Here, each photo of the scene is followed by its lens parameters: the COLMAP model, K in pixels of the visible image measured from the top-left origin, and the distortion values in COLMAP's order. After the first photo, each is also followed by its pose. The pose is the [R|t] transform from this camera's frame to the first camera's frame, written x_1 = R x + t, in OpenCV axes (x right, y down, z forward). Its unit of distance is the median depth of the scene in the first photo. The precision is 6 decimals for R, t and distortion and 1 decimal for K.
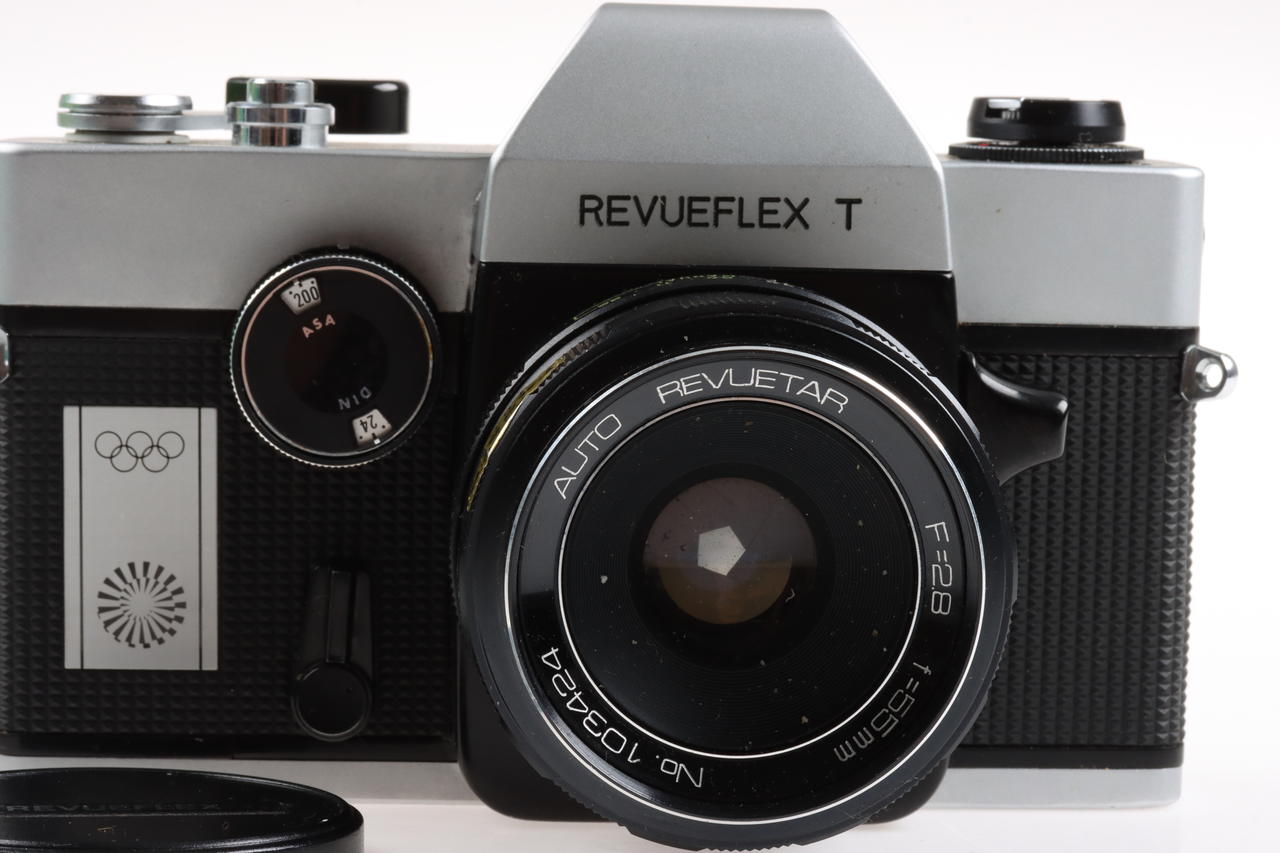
lens RADIAL K [[3668.0, 0, 640.0], [0, 3668.0, 426.5], [0, 0, 1]] dist [-0.062978, -0.740761]
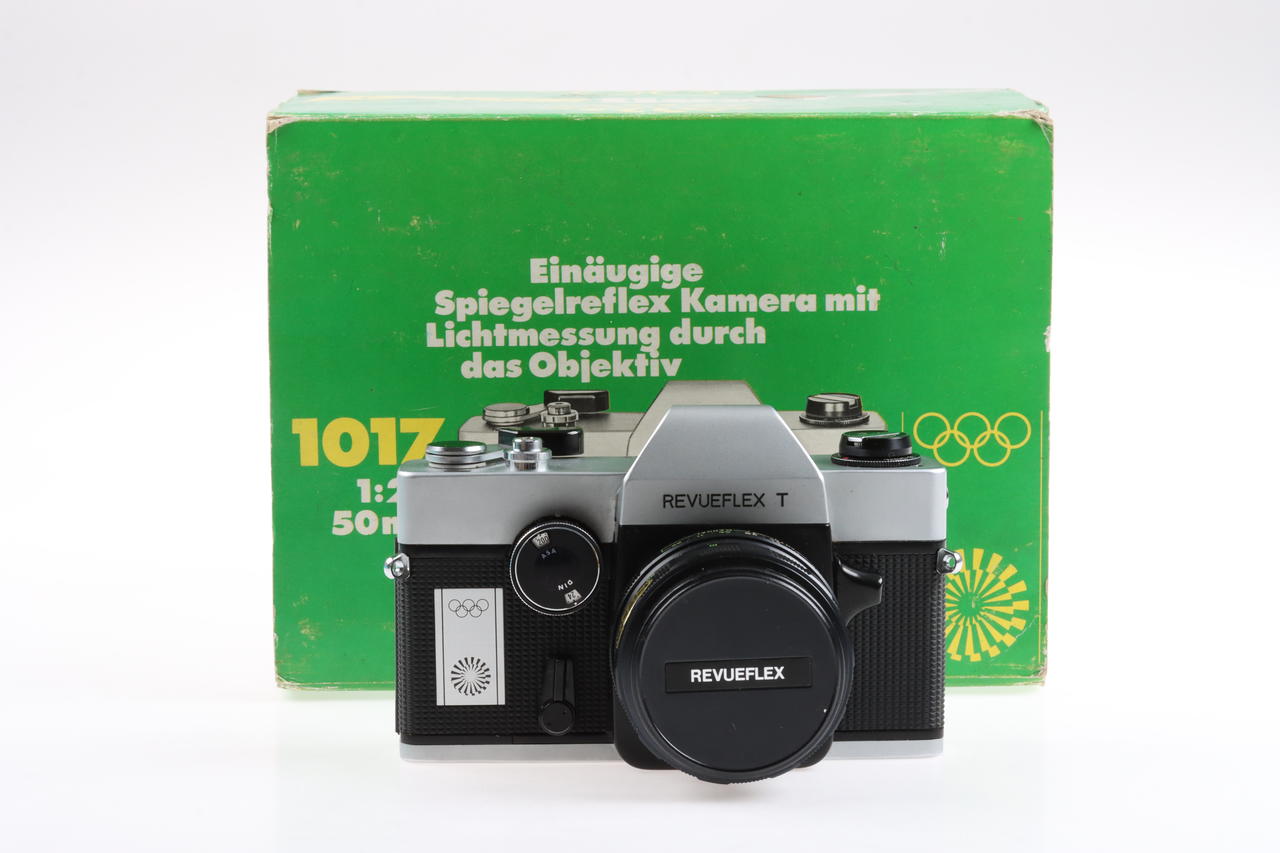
lens RADIAL K [[3608.9, 0, 640.0], [0, 3608.9, 426.5], [0, 0, 1]] dist [-0.573787, -0.150562]
pose [[0.999435, -0.021758, -0.025629, 0.026499], [0.022082, 0.999679, 0.012460, -0.129166], [0.025349, -0.013019, 0.999594, -1.190987]]
